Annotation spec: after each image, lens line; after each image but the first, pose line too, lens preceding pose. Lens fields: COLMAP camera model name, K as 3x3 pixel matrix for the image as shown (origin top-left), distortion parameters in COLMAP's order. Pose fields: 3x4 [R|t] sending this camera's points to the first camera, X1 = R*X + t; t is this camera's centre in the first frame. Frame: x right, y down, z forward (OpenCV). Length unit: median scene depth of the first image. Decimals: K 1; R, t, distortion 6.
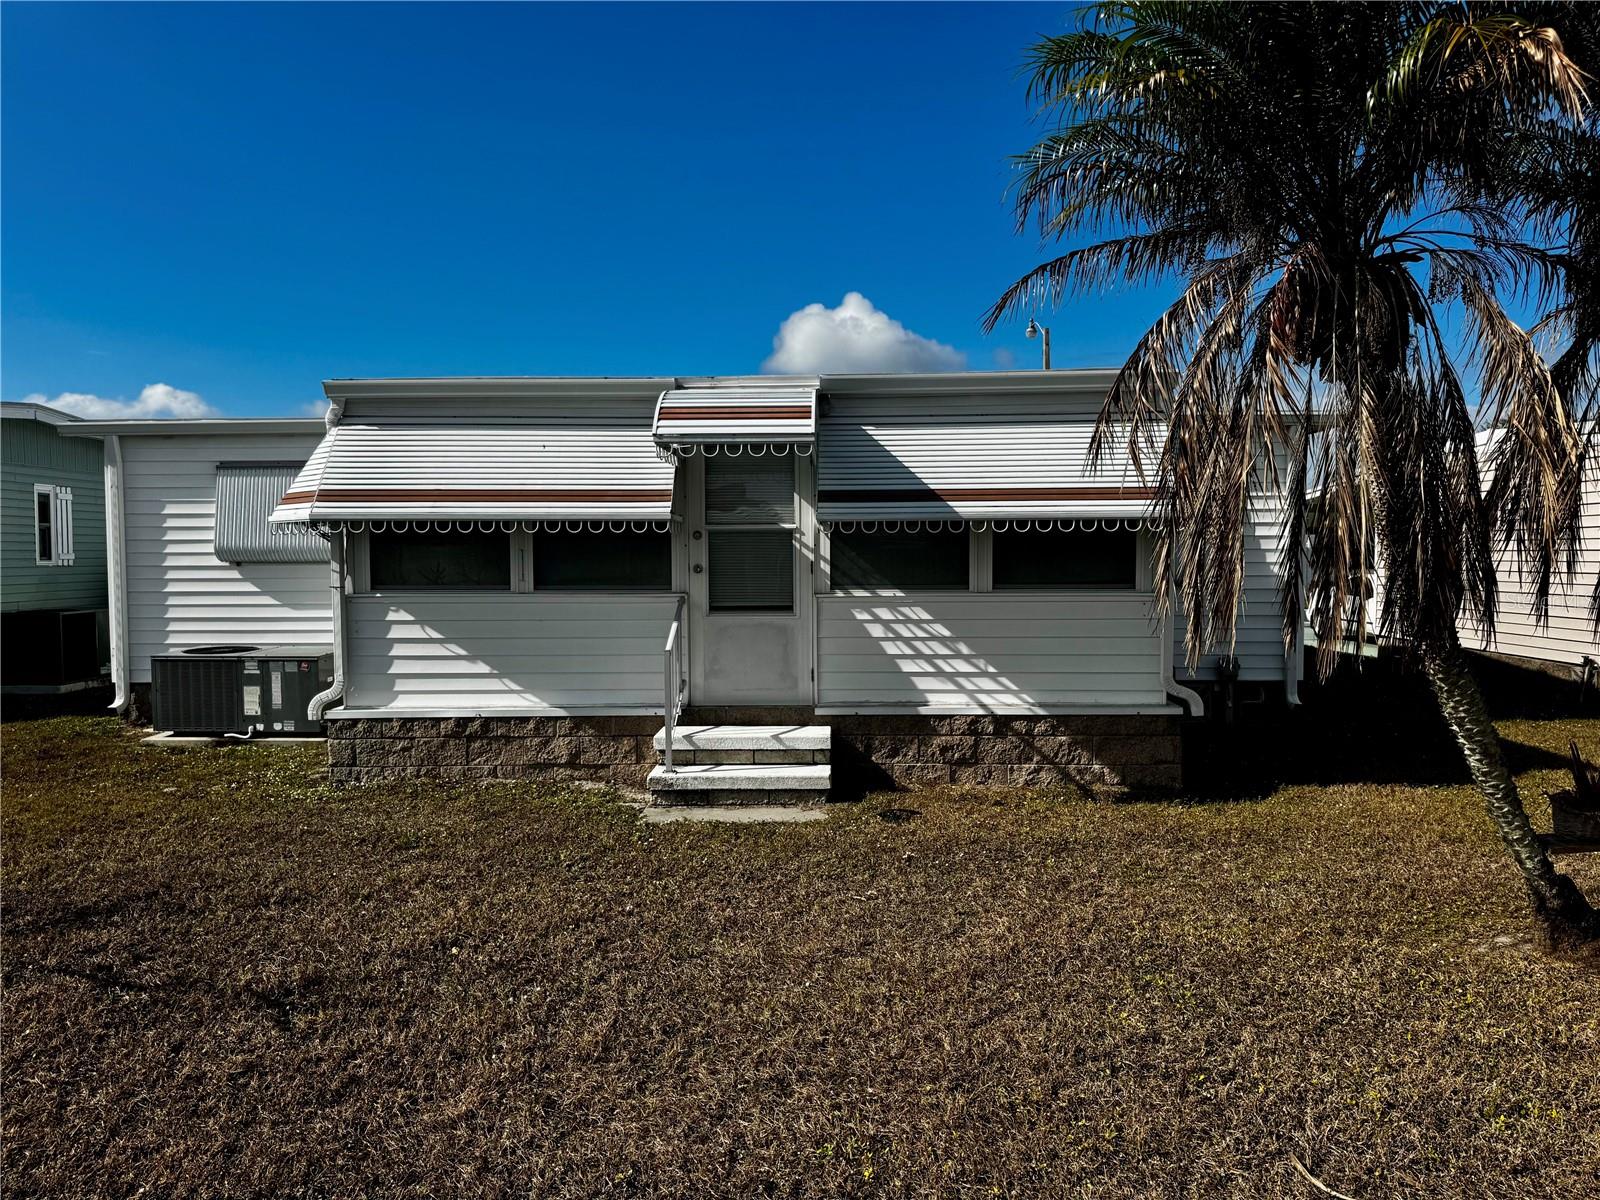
lens RADIAL K [[1129.8, 0, 798.8], [0, 1129.8, 601.0], [0, 0, 1]] dist [0.140198, -0.209401]
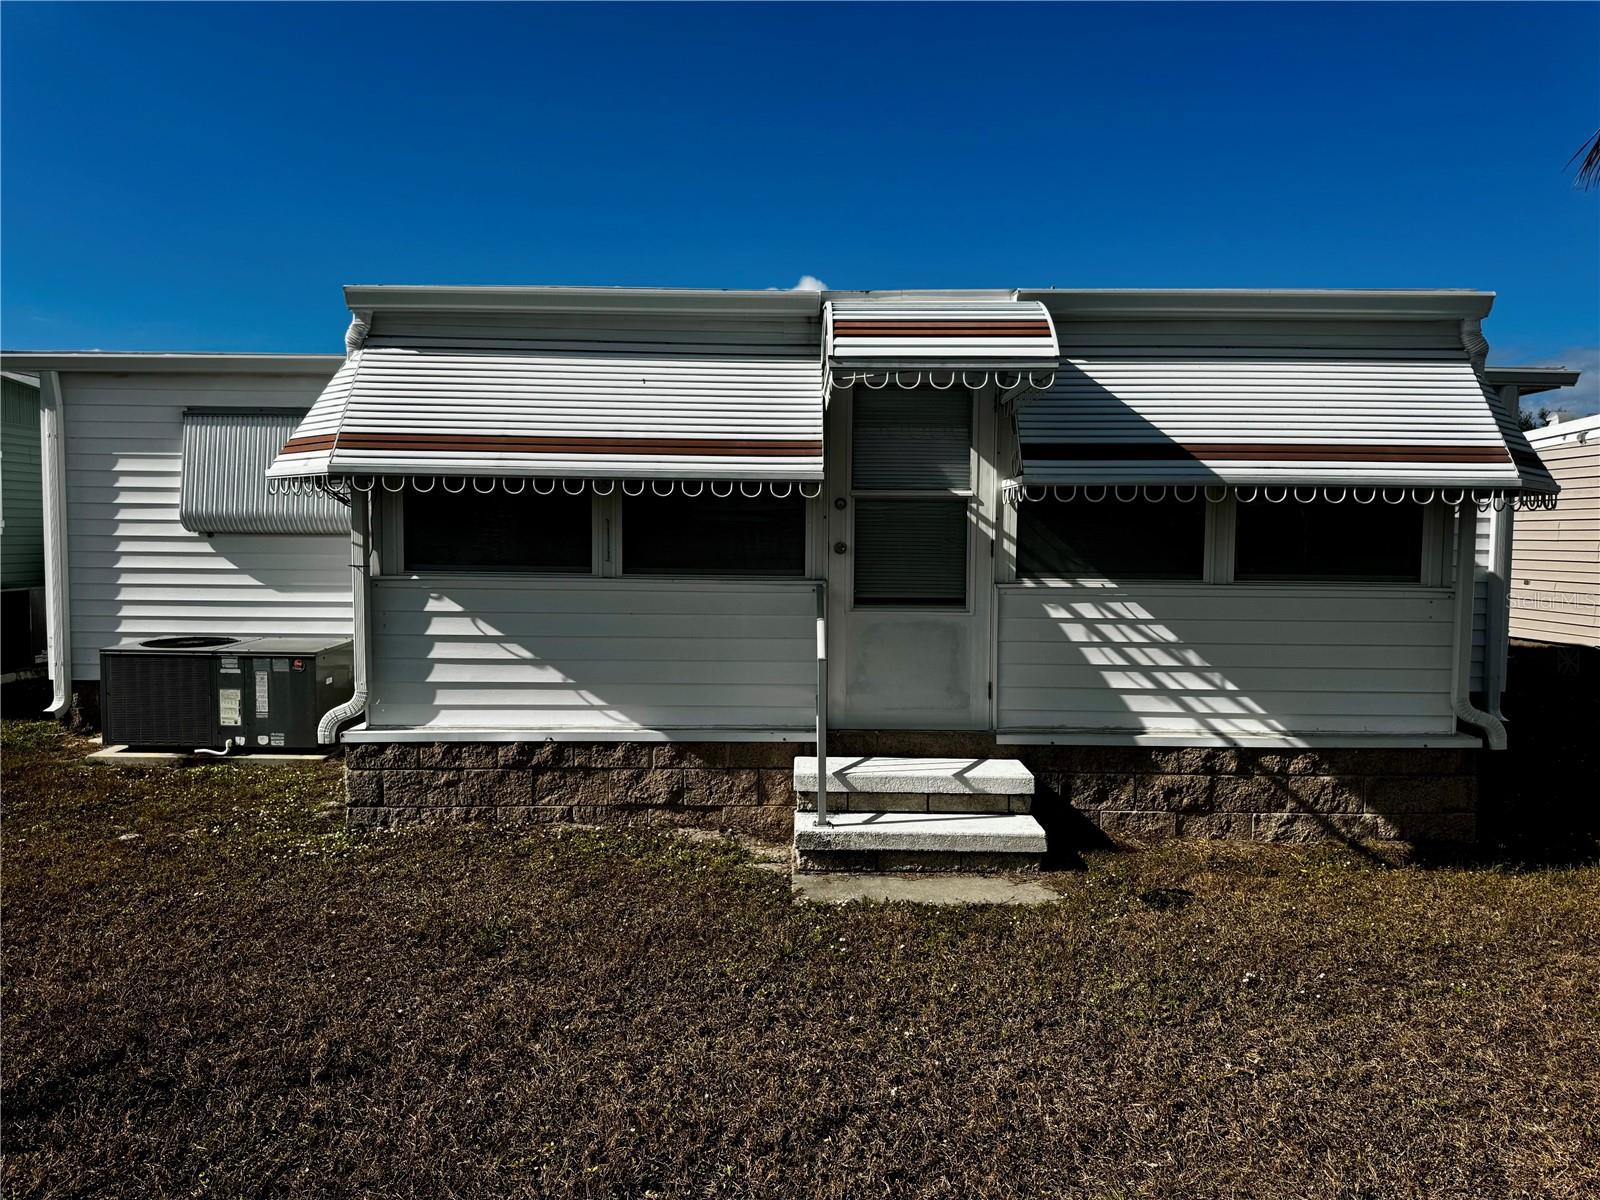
lens RADIAL K [[1129.8, 0, 798.8], [0, 1129.8, 601.0], [0, 0, 1]] dist [0.140198, -0.209401]
pose [[0.999141, 0.012585, 0.039478, -0.147404], [-0.013155, 0.999812, 0.014218, -0.003607], [-0.039292, -0.014725, 0.999119, 0.247184]]
